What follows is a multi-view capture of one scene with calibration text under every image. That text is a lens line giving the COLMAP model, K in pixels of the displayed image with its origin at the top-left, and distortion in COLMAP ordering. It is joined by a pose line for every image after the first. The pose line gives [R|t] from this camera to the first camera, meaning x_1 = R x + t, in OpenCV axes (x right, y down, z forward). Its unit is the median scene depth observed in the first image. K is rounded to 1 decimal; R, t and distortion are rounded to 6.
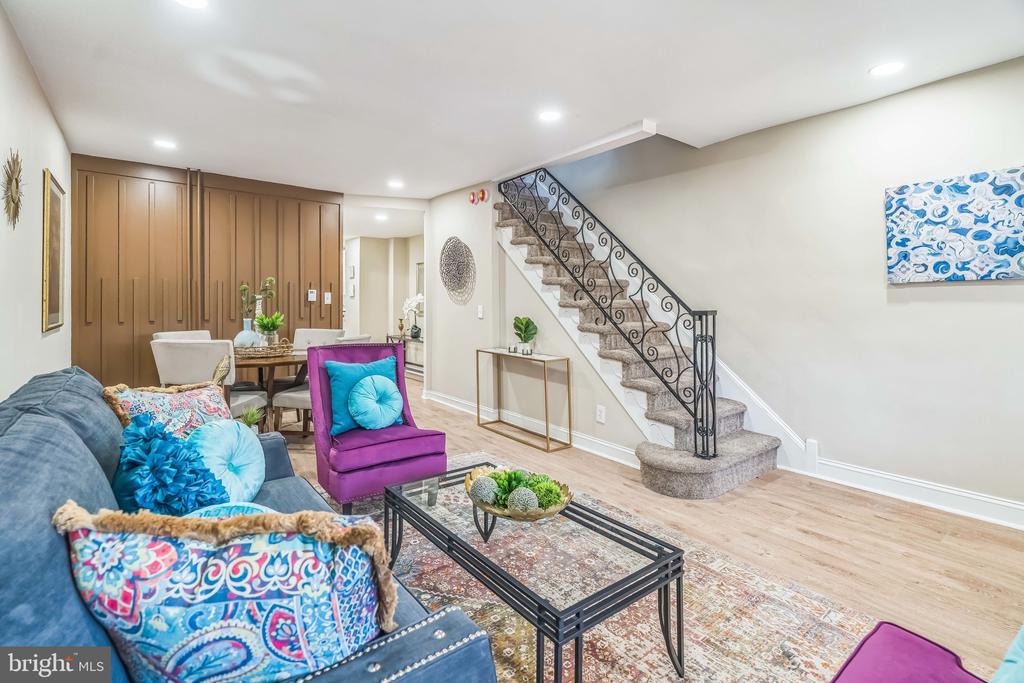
lens RADIAL K [[491.6, 0, 509.1], [0, 491.6, 304.3], [0, 0, 1]] dist [-0.002578, -0.000033]
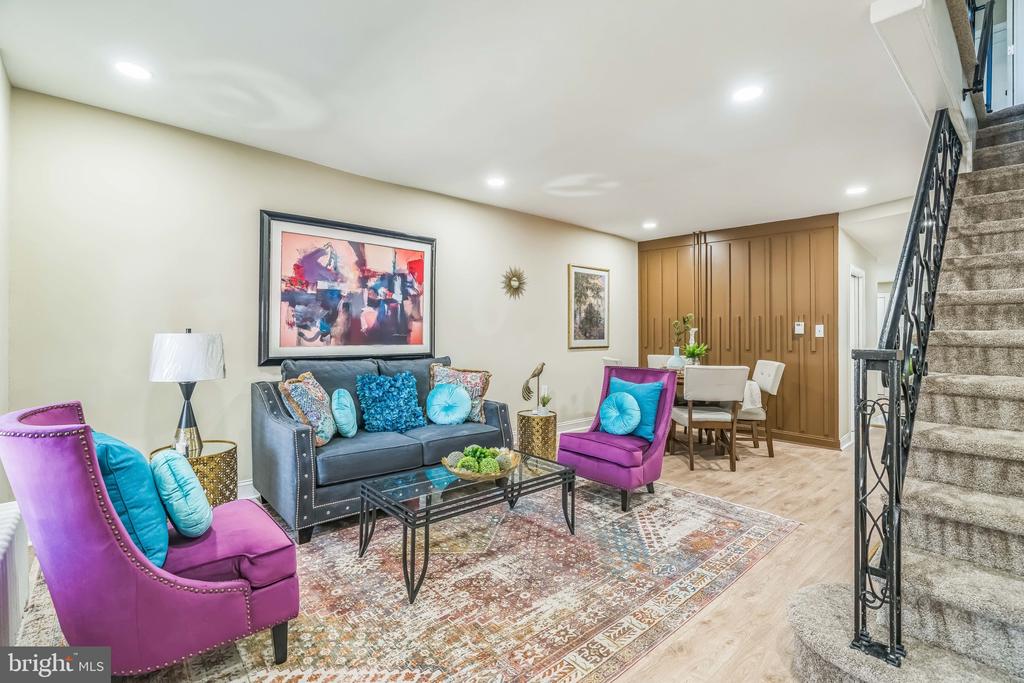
lens RADIAL K [[470.3, 0, 493.3], [0, 470.3, 336.2], [0, 0, 1]] dist [-0.008182, 0.000579]
pose [[0.041006, 0.003583, -0.999152, 0.769531], [-0.012565, 0.999916, 0.003070, 0.004236], [0.999080, 0.012428, 0.041048, 0.544255]]
